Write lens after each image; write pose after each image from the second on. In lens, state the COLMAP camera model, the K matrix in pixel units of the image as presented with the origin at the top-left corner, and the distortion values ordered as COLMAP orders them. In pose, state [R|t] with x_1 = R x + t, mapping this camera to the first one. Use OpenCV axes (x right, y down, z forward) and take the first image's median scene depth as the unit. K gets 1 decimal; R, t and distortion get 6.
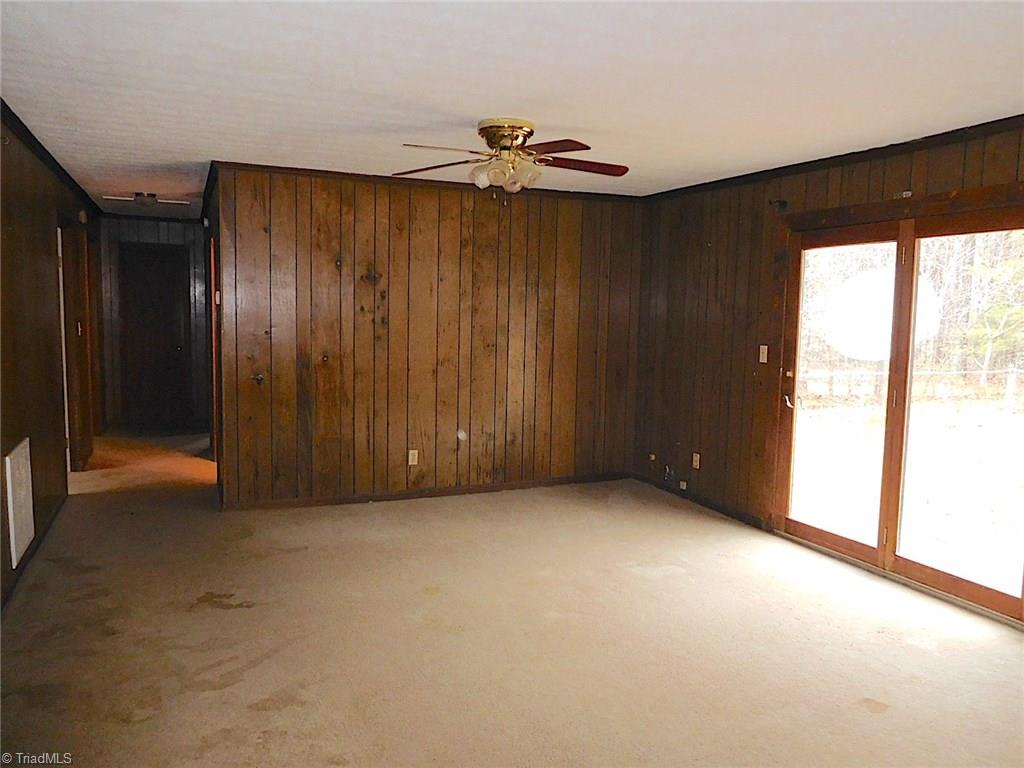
lens RADIAL K [[763.0, 0, 516.1], [0, 763.0, 386.6], [0, 0, 1]] dist [-0.016202, -0.004638]
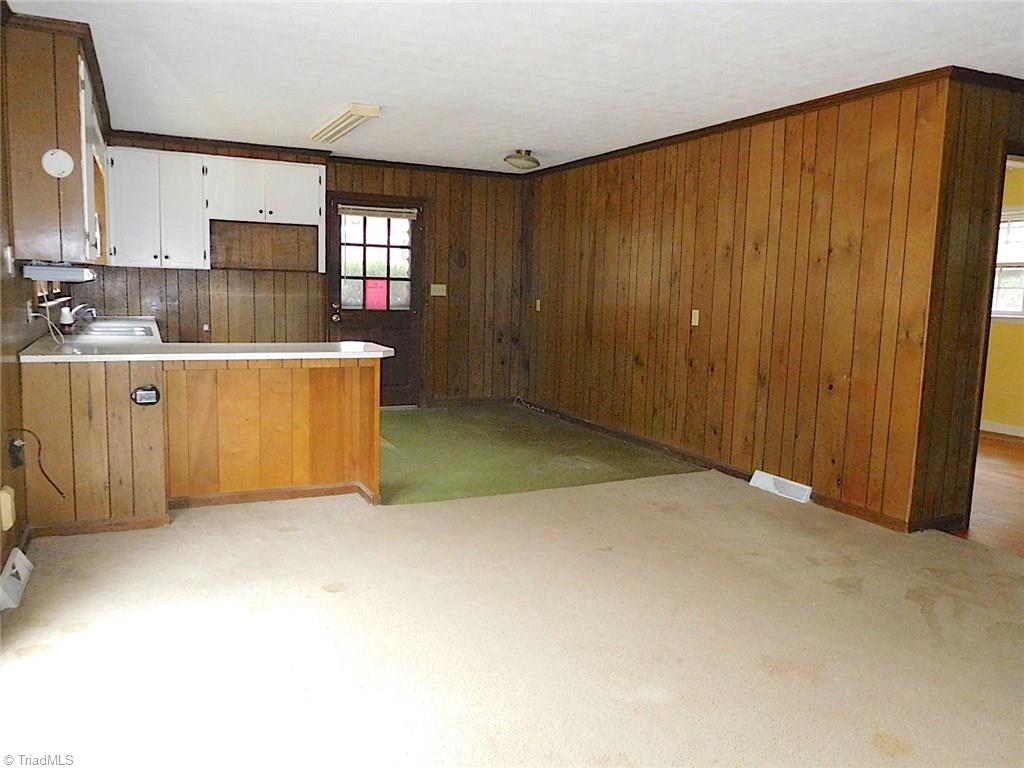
lens RADIAL K [[763.0, 0, 516.1], [0, 763.0, 386.6], [0, 0, 1]] dist [-0.016202, -0.004638]
pose [[-0.997471, -0.047072, -0.053251, 0.195666], [-0.057940, 0.972481, 0.225662, -0.090051], [0.041163, 0.228177, -0.972749, 1.367853]]
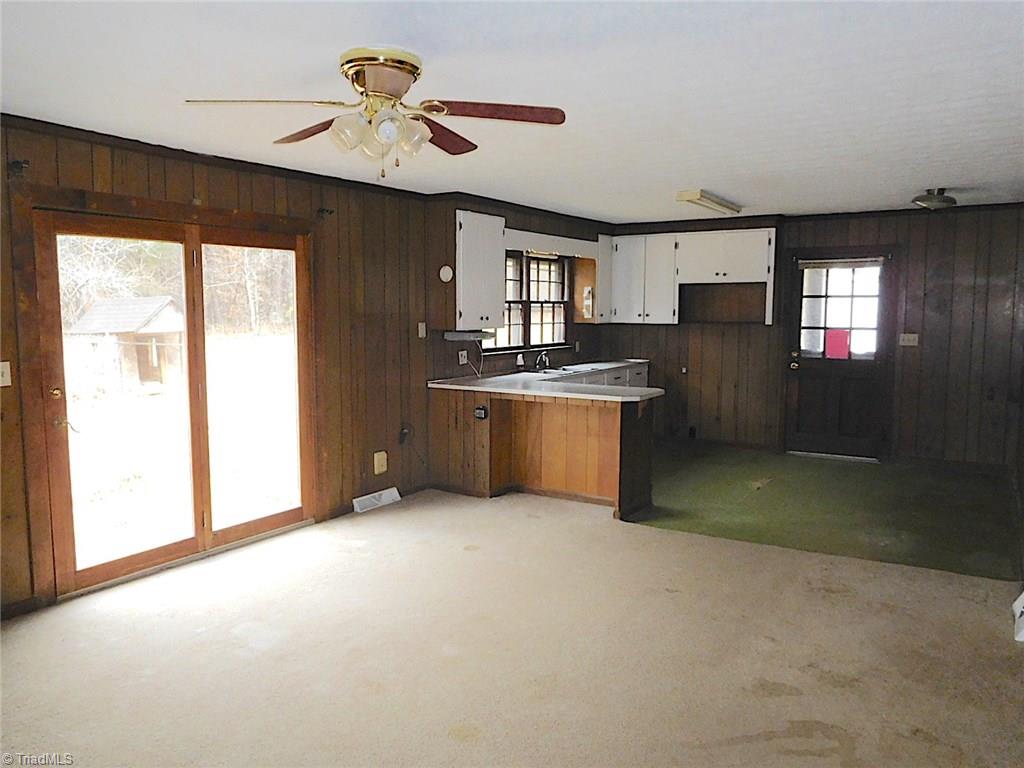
lens RADIAL K [[763.0, 0, 516.1], [0, 763.0, 386.6], [0, 0, 1]] dist [-0.016202, -0.004638]
pose [[-0.563100, -0.109696, 0.819076, -0.622567], [0.066477, 0.981926, 0.177207, -0.149516], [-0.823711, 0.154235, -0.545630, 1.197687]]
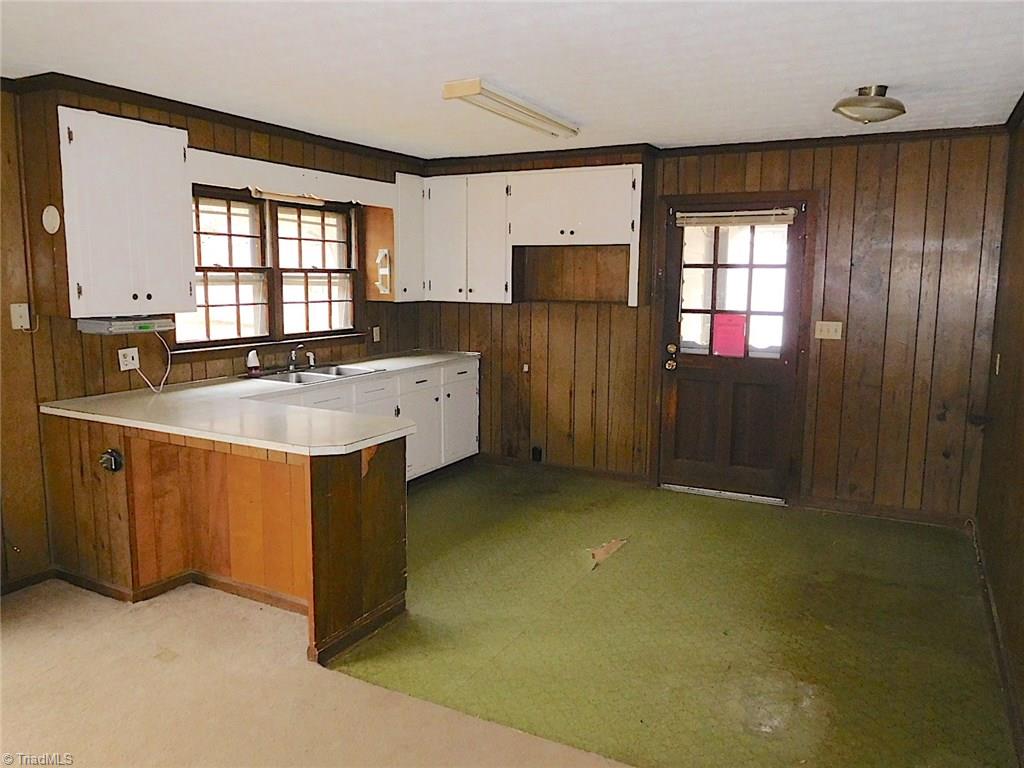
lens RADIAL K [[763.0, 0, 516.1], [0, 763.0, 386.6], [0, 0, 1]] dist [-0.016202, -0.004638]
pose [[-0.627065, -0.141287, 0.766047, -0.318594], [0.050677, 0.973931, 0.221112, -0.091297], [-0.777317, 0.177473, -0.603558, 0.620070]]
